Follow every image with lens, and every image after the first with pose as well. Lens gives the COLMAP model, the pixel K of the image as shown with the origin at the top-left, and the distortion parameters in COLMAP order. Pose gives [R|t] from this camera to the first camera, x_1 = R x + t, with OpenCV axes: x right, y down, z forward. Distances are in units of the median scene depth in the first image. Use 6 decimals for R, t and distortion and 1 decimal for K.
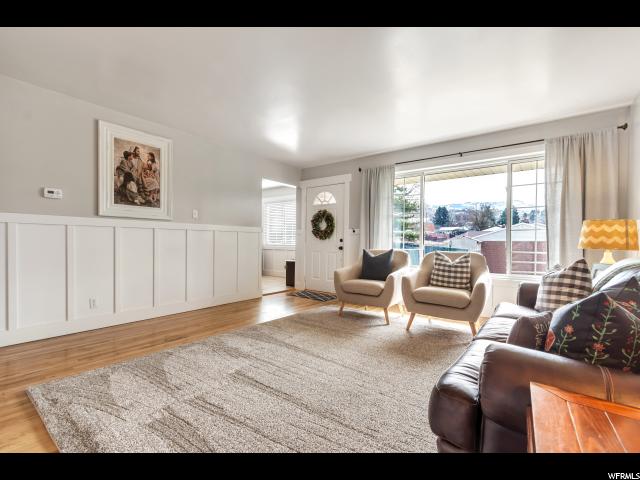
lens RADIAL K [[290.7, 0, 320.0], [0, 290.7, 240.0], [0, 0, 1]] dist [0.000357, -0.000428]
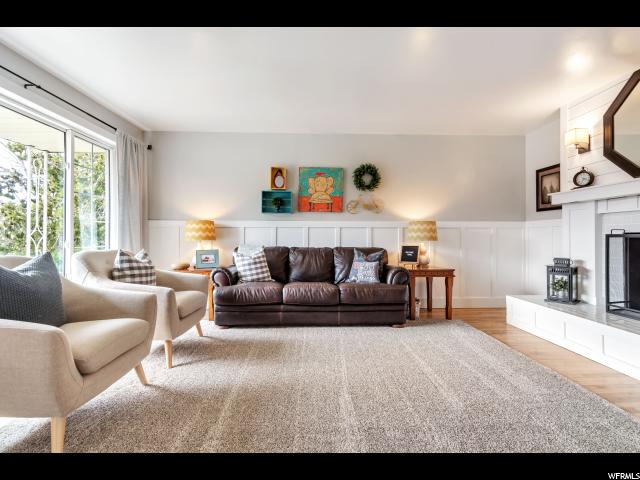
lens RADIAL K [[290.7, 0, 320.0], [0, 290.7, 240.0], [0, 0, 1]] dist [0.000357, -0.000428]
pose [[-0.616567, -0.011855, 0.787213, -0.271198], [-0.003136, 0.999916, 0.012602, 0.002670], [-0.787296, 0.005301, -0.616552, 0.700250]]
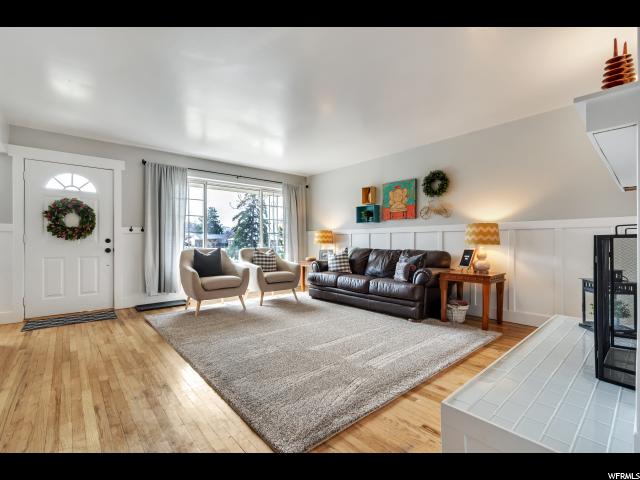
lens RADIAL K [[290.7, 0, 320.0], [0, 290.7, 240.0], [0, 0, 1]] dist [0.000357, -0.000428]
pose [[0.213025, 0.000336, 0.977047, -0.595965], [0.003833, 0.999992, -0.001179, 0.002144], [-0.977039, 0.003996, 0.213022, 0.270335]]
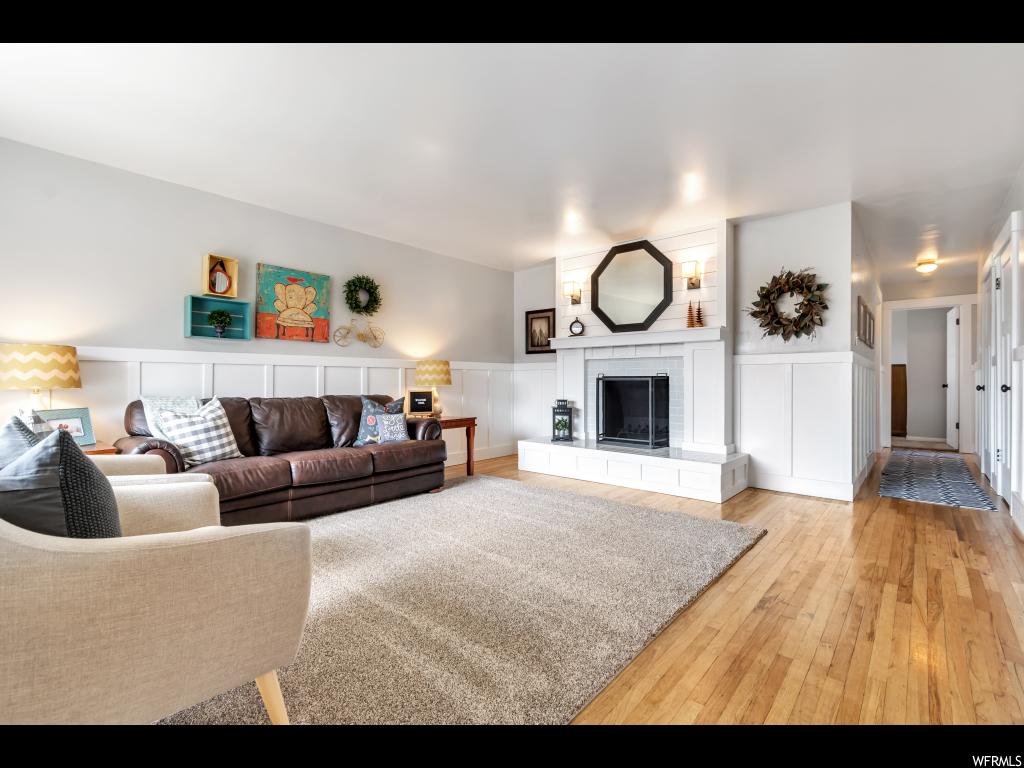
lens RADIAL K [[457.8, 0, 512.0], [0, 457.8, 384.0], [0, 0, 1]] dist [0.000383, -0.000212]
pose [[-0.995871, -0.002754, 0.090737, -0.093548], [-0.001946, 0.999958, 0.008990, 0.002522], [-0.090758, 0.008776, -0.995834, 0.948655]]
